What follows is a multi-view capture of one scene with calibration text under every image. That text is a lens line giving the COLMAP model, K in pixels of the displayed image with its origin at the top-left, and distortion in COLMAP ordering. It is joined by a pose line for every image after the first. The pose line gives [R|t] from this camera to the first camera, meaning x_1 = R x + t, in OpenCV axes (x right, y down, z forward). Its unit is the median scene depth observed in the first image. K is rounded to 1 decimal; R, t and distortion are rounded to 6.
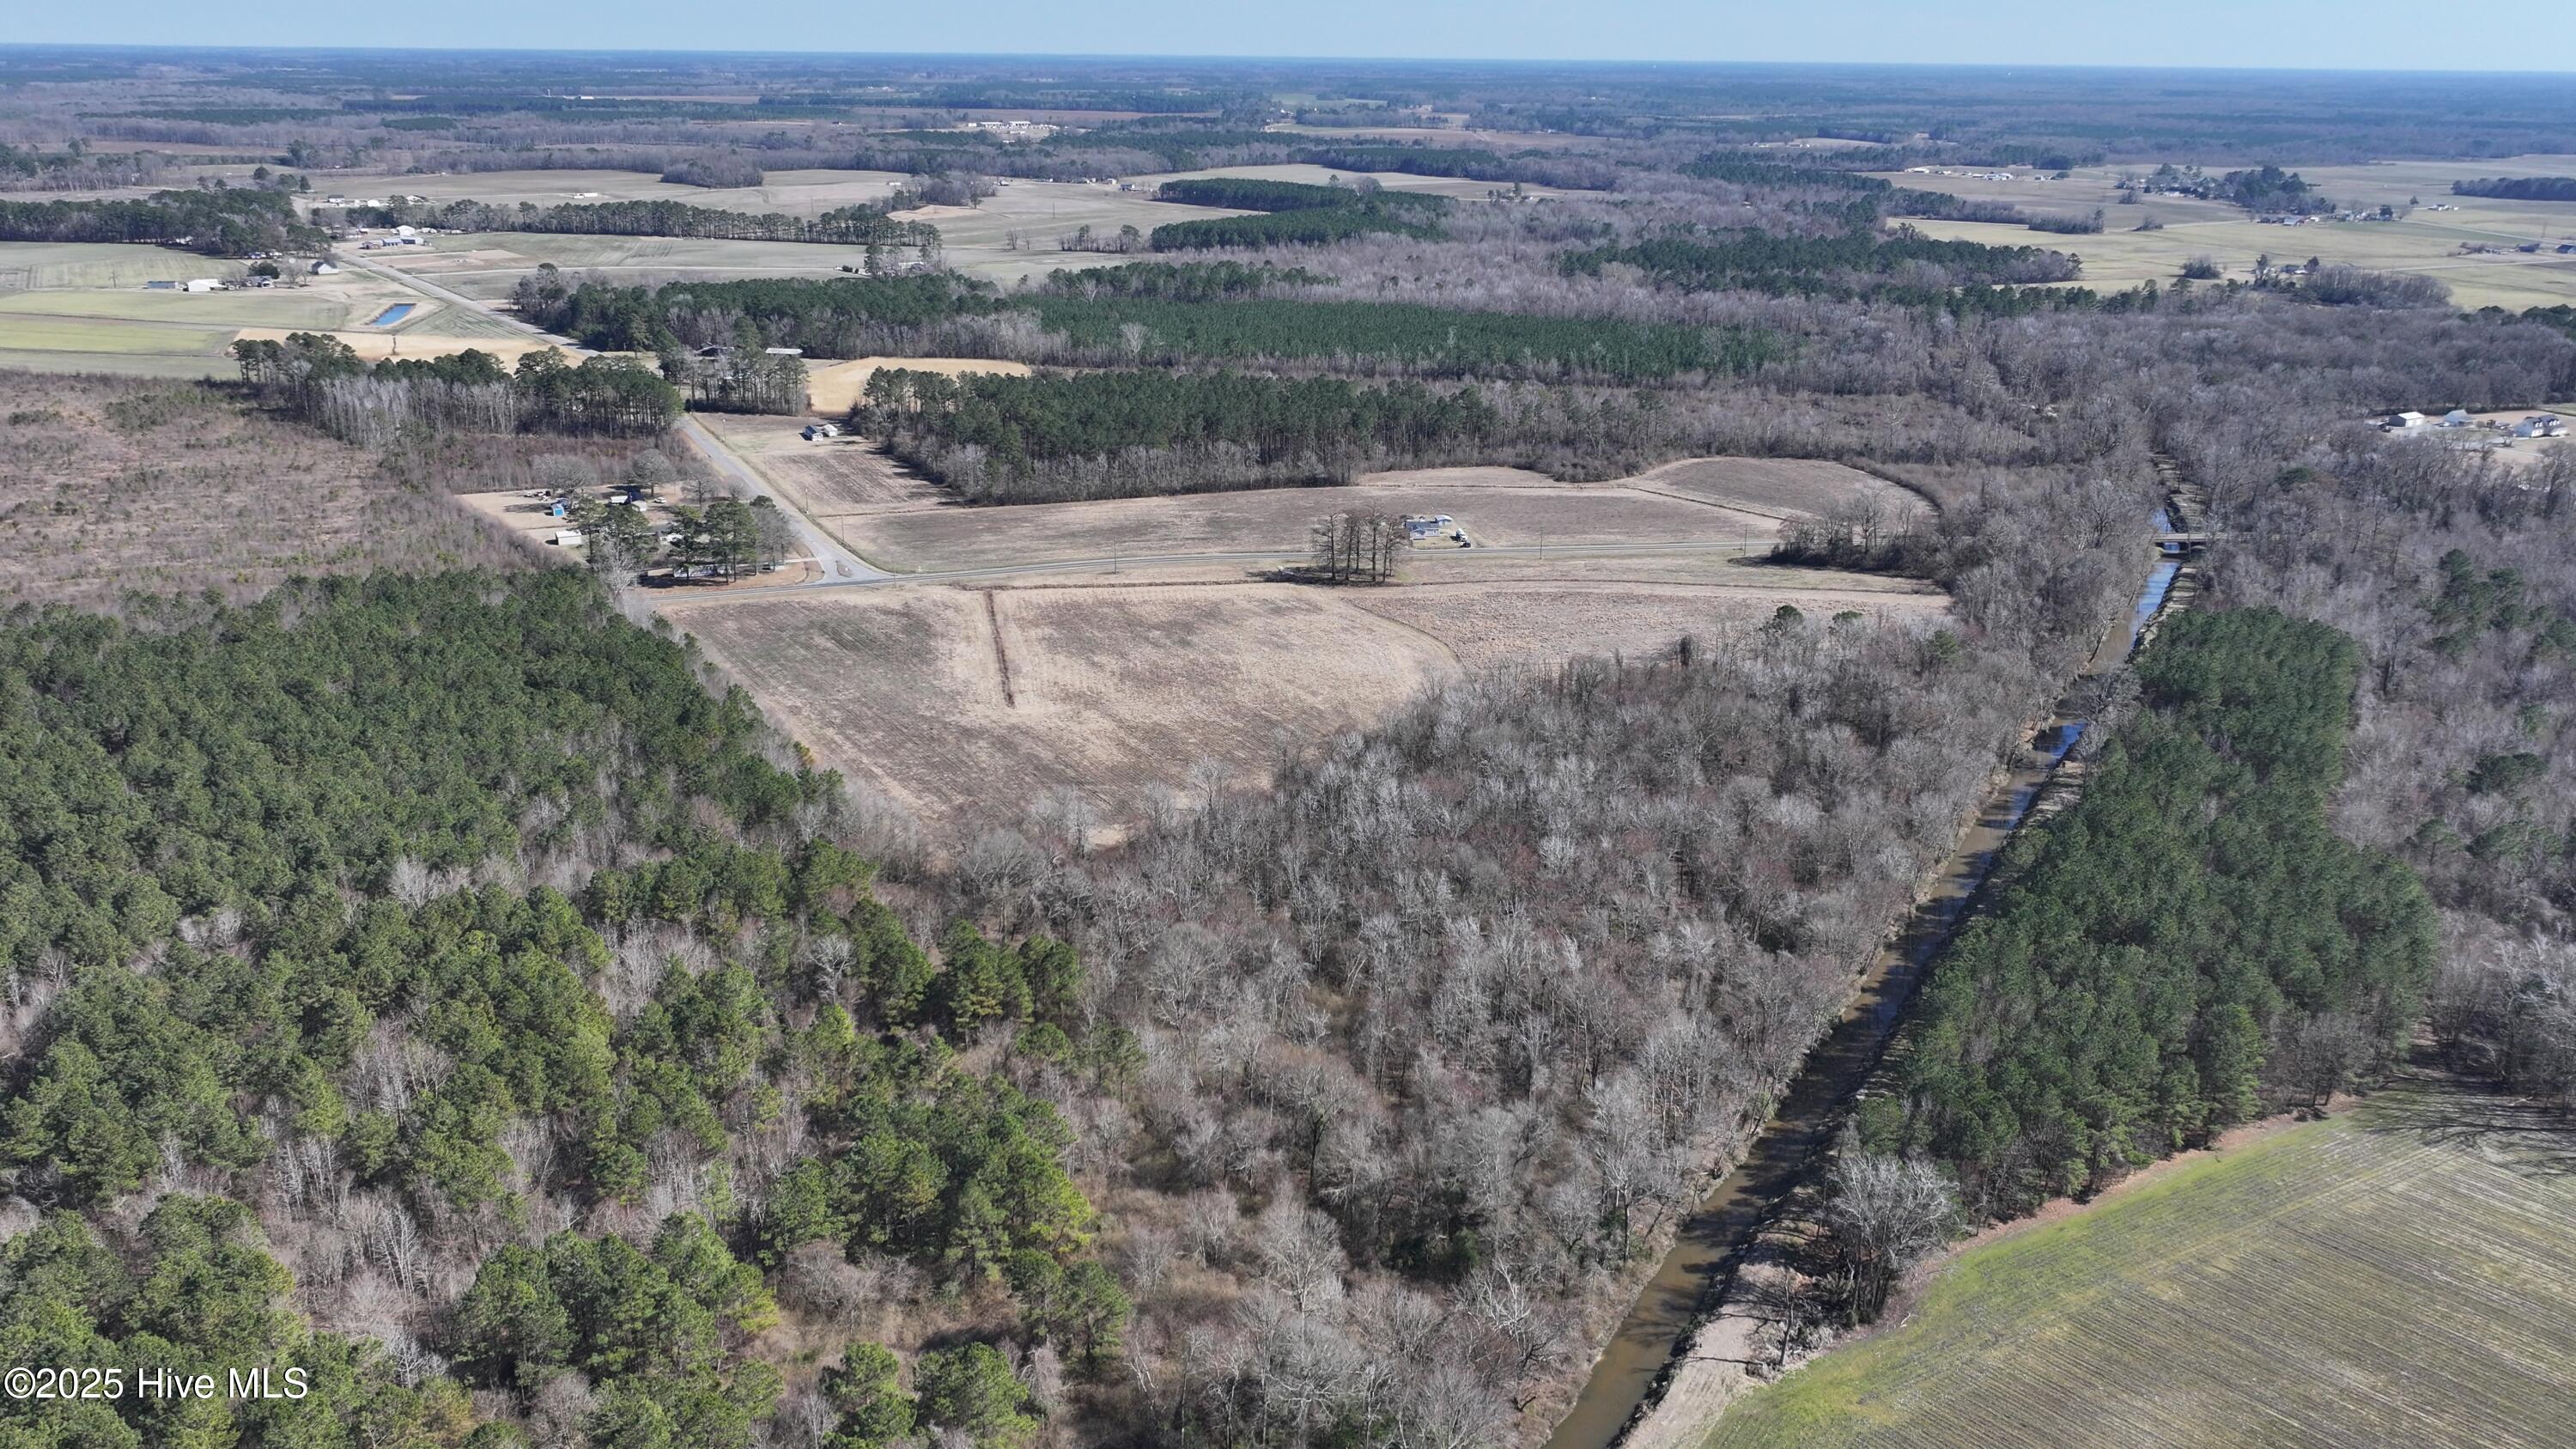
lens RADIAL K [[2074.3, 0, 1276.8], [0, 2074.3, 733.1], [0, 0, 1]] dist [0.010224, -0.006818]
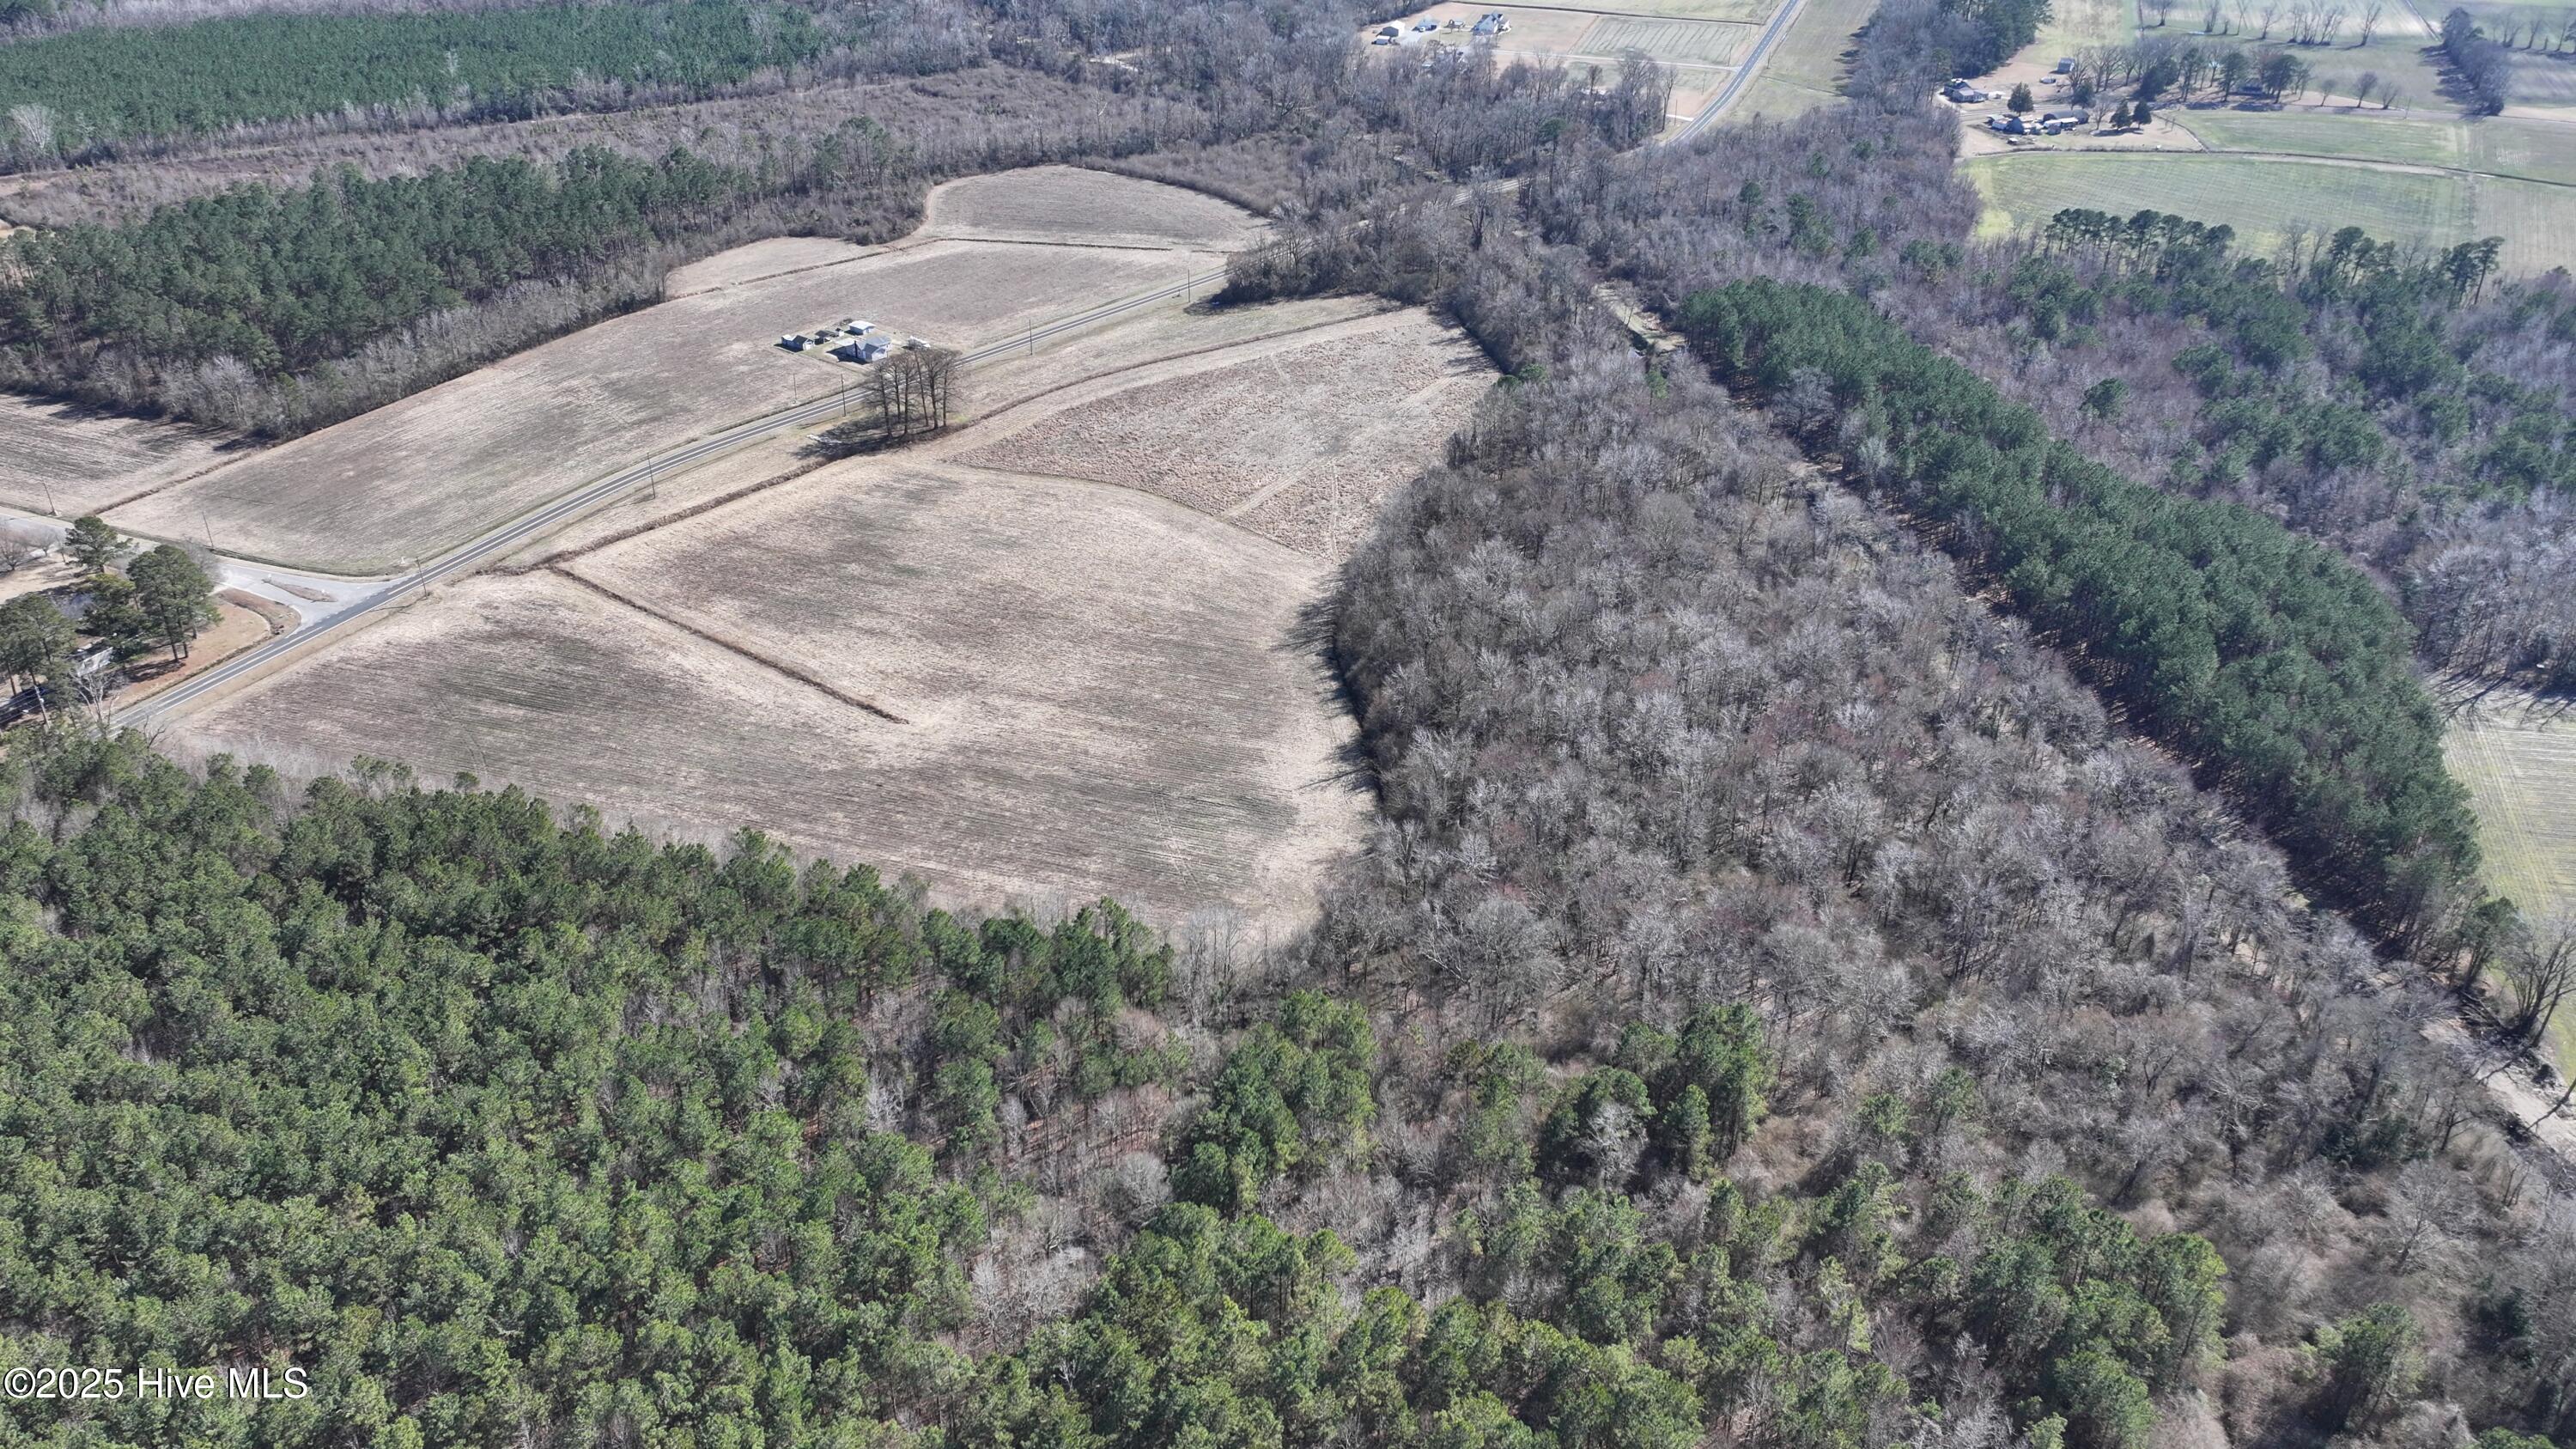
lens RADIAL K [[2074.3, 0, 1276.8], [0, 2074.3, 733.1], [0, 0, 1]] dist [0.010224, -0.006818]
pose [[0.744619, -0.329999, 0.580209, -0.308510], [0.207280, 0.940585, 0.268951, -0.123511], [-0.634489, -0.080000, 0.768780, 0.181005]]
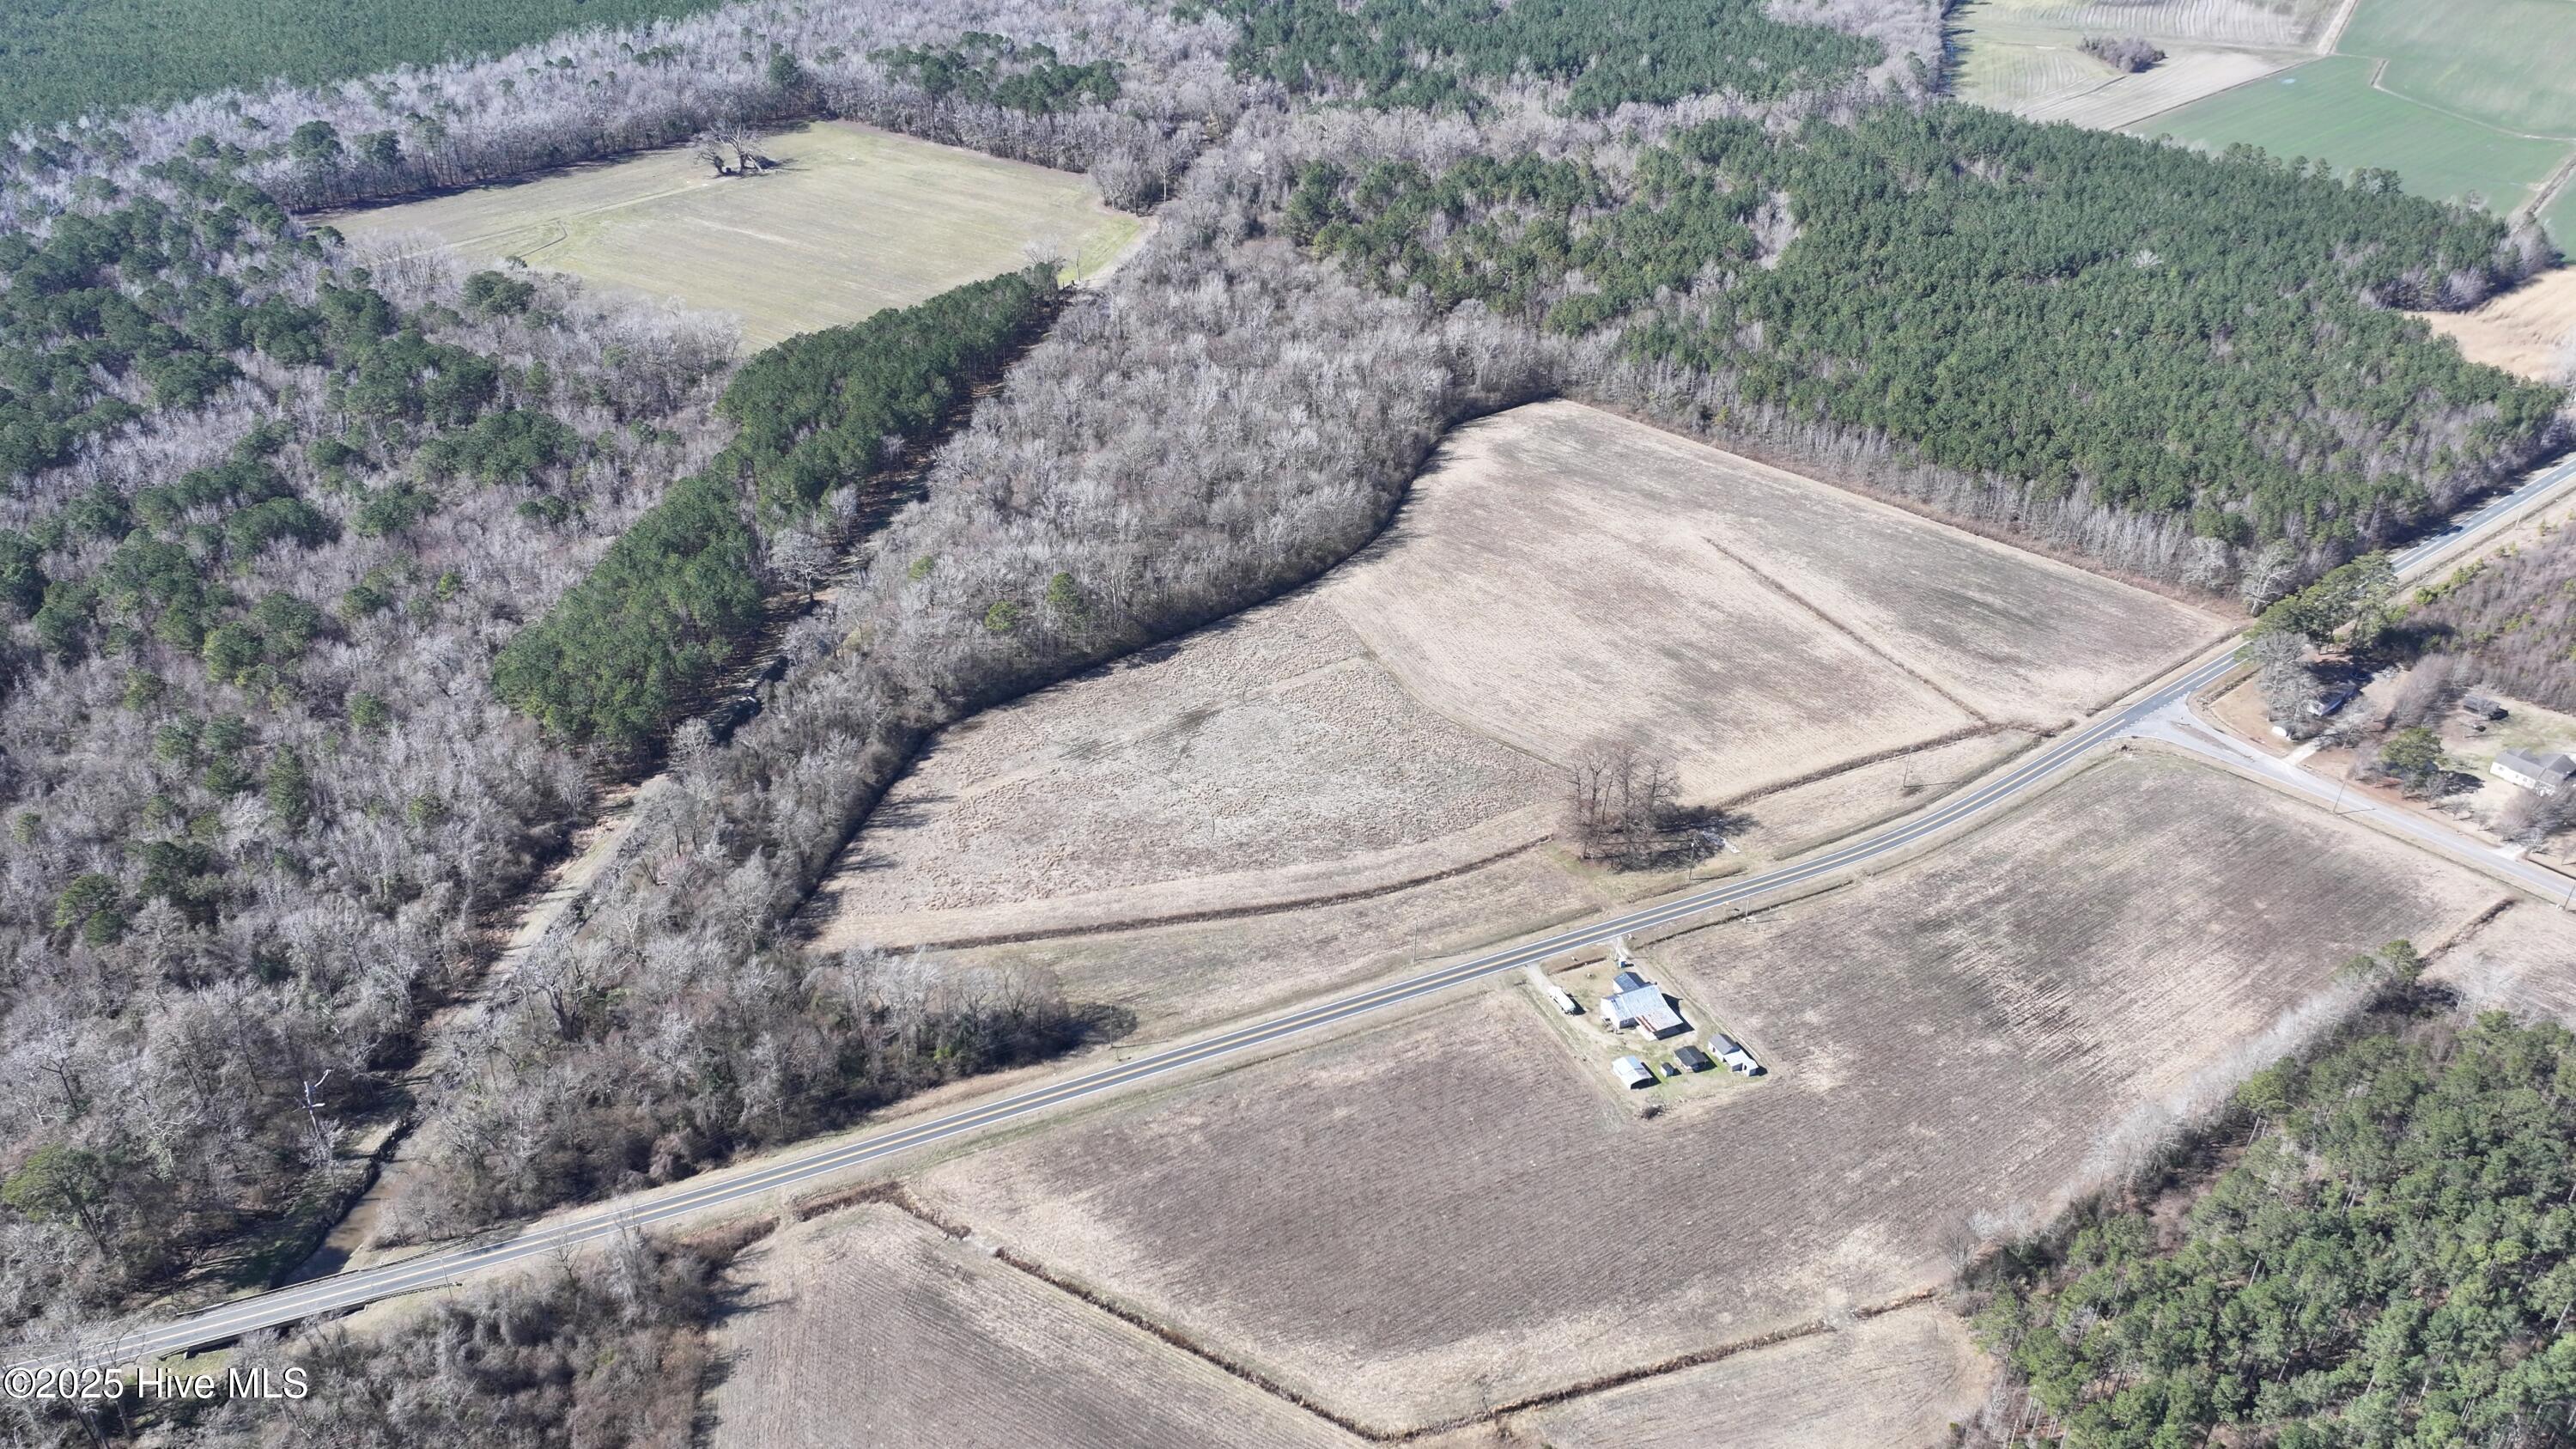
lens RADIAL K [[2074.3, 0, 1276.8], [0, 2074.3, 733.1], [0, 0, 1]] dist [0.010224, -0.006818]
pose [[-0.956116, 0.137094, -0.258936, 0.271314], [-0.111609, 0.646717, 0.754521, -0.510023], [0.270898, 0.750309, -0.603035, 1.095485]]
